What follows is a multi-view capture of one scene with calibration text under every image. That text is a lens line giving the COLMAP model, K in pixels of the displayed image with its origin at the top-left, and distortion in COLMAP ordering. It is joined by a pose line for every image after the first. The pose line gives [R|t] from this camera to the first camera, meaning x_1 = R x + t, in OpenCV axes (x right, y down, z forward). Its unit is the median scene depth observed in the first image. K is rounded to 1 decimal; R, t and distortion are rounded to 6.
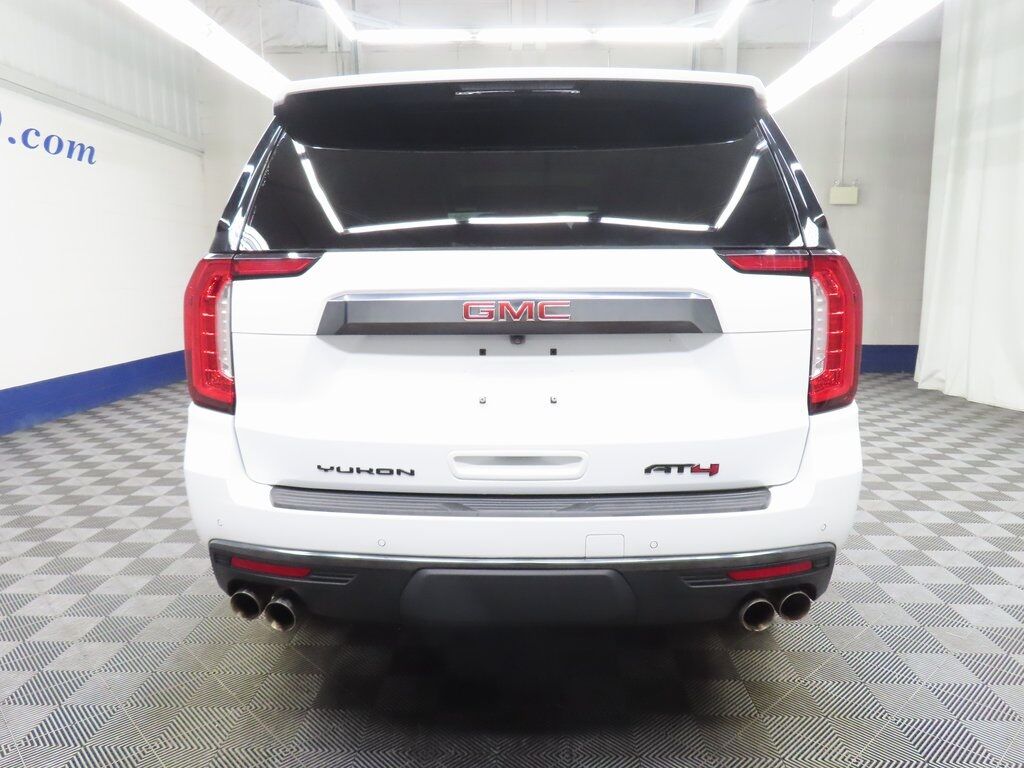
lens RADIAL K [[731.3, 0, 512.0], [0, 731.3, 384.0], [0, 0, 1]] dist [-0.008800, -0.002985]
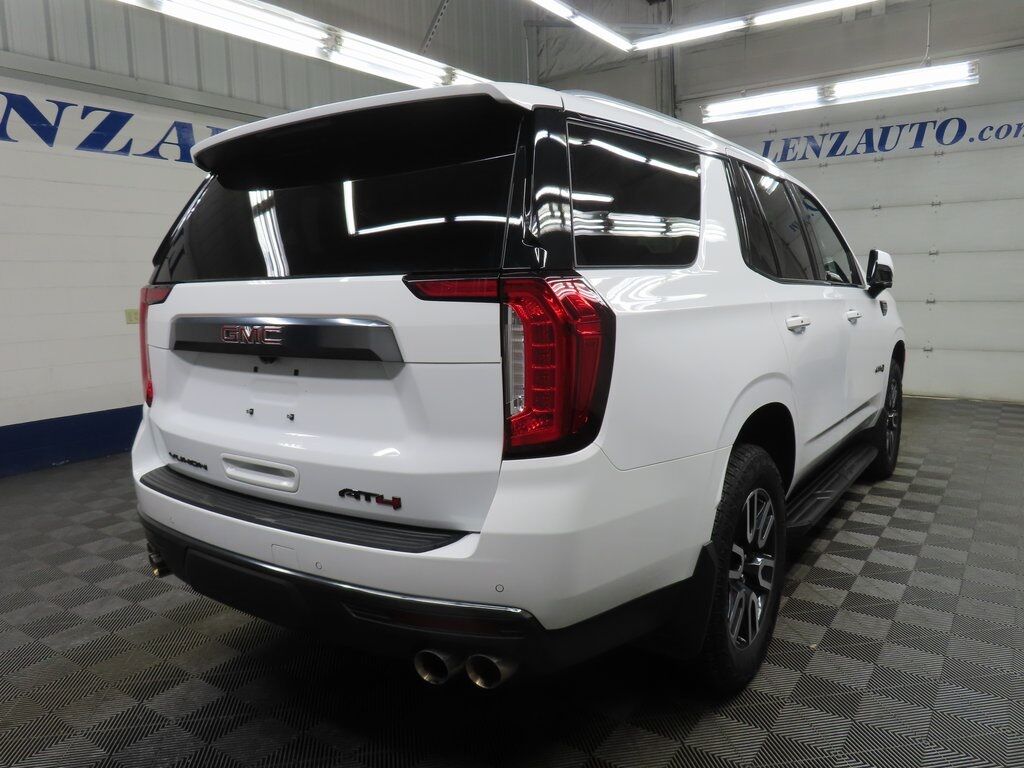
lens RADIAL K [[731.3, 0, 512.0], [0, 731.3, 384.0], [0, 0, 1]] dist [-0.008800, -0.002985]
pose [[0.829231, 0.061568, -0.555505, 0.932708], [-0.061324, 0.997936, 0.019061, -0.068122], [0.555532, 0.018260, 0.831295, 0.280484]]
